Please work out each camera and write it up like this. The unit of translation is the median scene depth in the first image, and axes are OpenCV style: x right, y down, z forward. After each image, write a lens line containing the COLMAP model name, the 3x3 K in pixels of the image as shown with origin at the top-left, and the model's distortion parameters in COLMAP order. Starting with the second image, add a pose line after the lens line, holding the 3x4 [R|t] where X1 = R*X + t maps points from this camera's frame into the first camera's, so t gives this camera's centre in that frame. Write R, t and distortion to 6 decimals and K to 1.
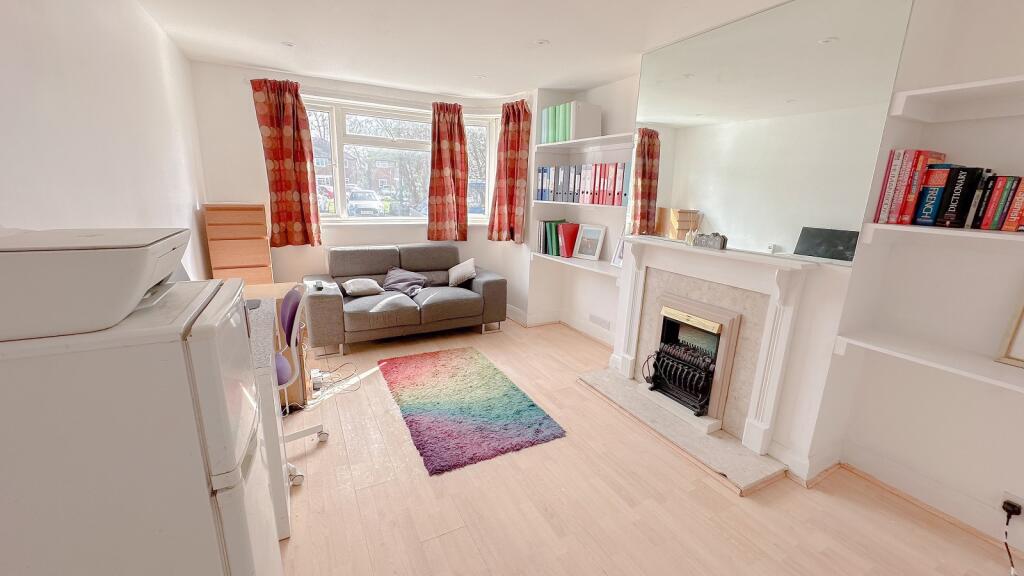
lens RADIAL K [[407.4, 0, 512.0], [0, 407.4, 288.0], [0, 0, 1]] dist [-0.000388, 0.000304]
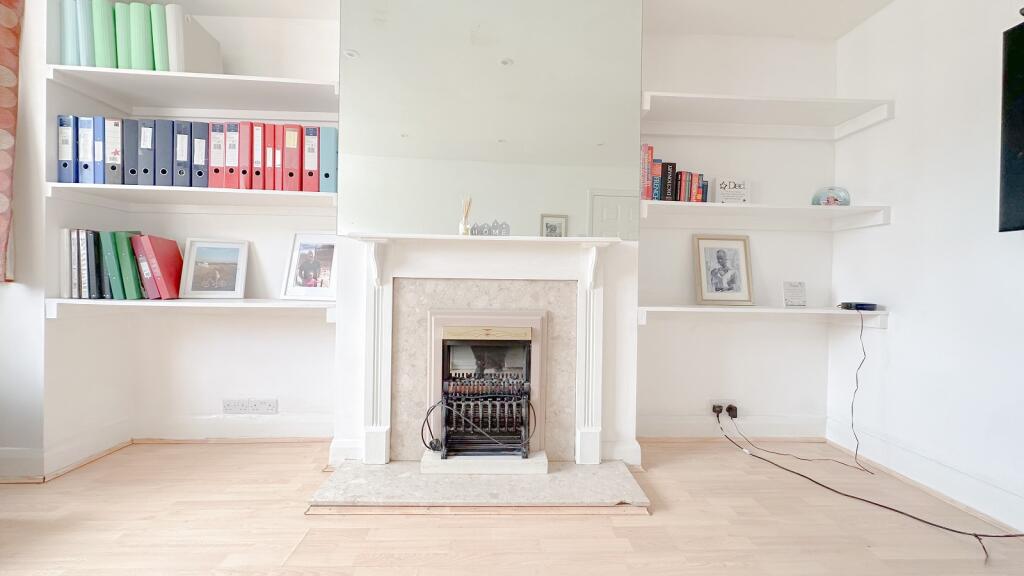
lens RADIAL K [[407.4, 0, 512.0], [0, 407.4, 288.0], [0, 0, 1]] dist [-0.000388, 0.000304]
pose [[0.436212, -0.033949, 0.899204, -0.145295], [0.209150, 0.975746, -0.064622, 0.036419], [-0.875200, 0.216258, 0.432732, 0.428968]]
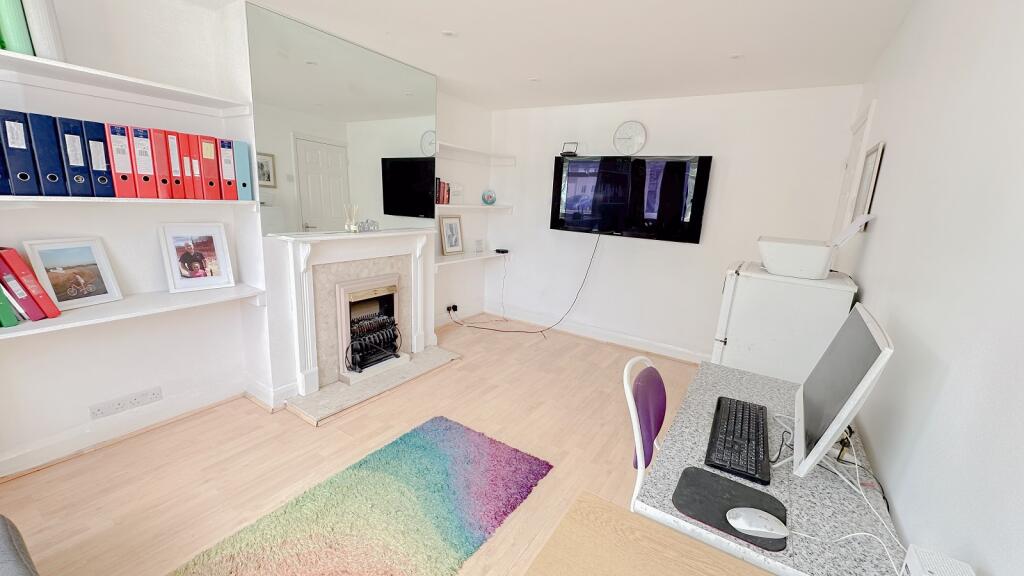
lens RADIAL K [[407.4, 0, 512.0], [0, 407.4, 288.0], [0, 0, 1]] dist [-0.000388, 0.000304]
pose [[-0.487914, -0.246452, 0.837377, -0.526138], [0.137204, 0.925736, 0.352402, -0.209890], [-0.862041, 0.286834, -0.417866, 0.792610]]
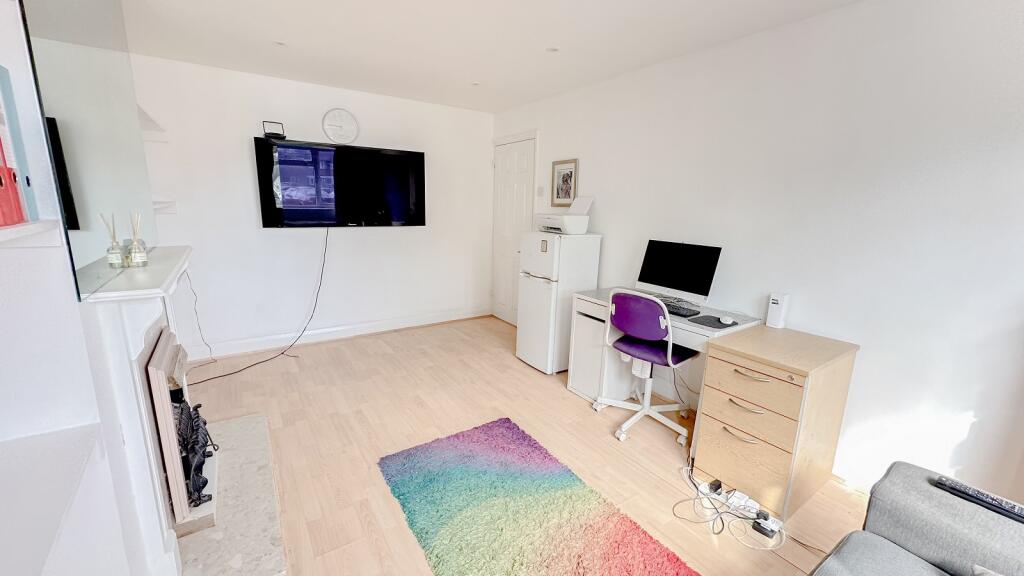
lens RADIAL K [[406.6, 0, 512.0], [0, 406.6, 288.0], [0, 0, 1]] dist [0.000933, 0.000103]
pose [[-0.992112, -0.030426, -0.121603, -0.025324], [-0.080431, 0.898578, 0.431380, -0.266198], [0.096144, 0.437758, -0.893937, 1.113961]]
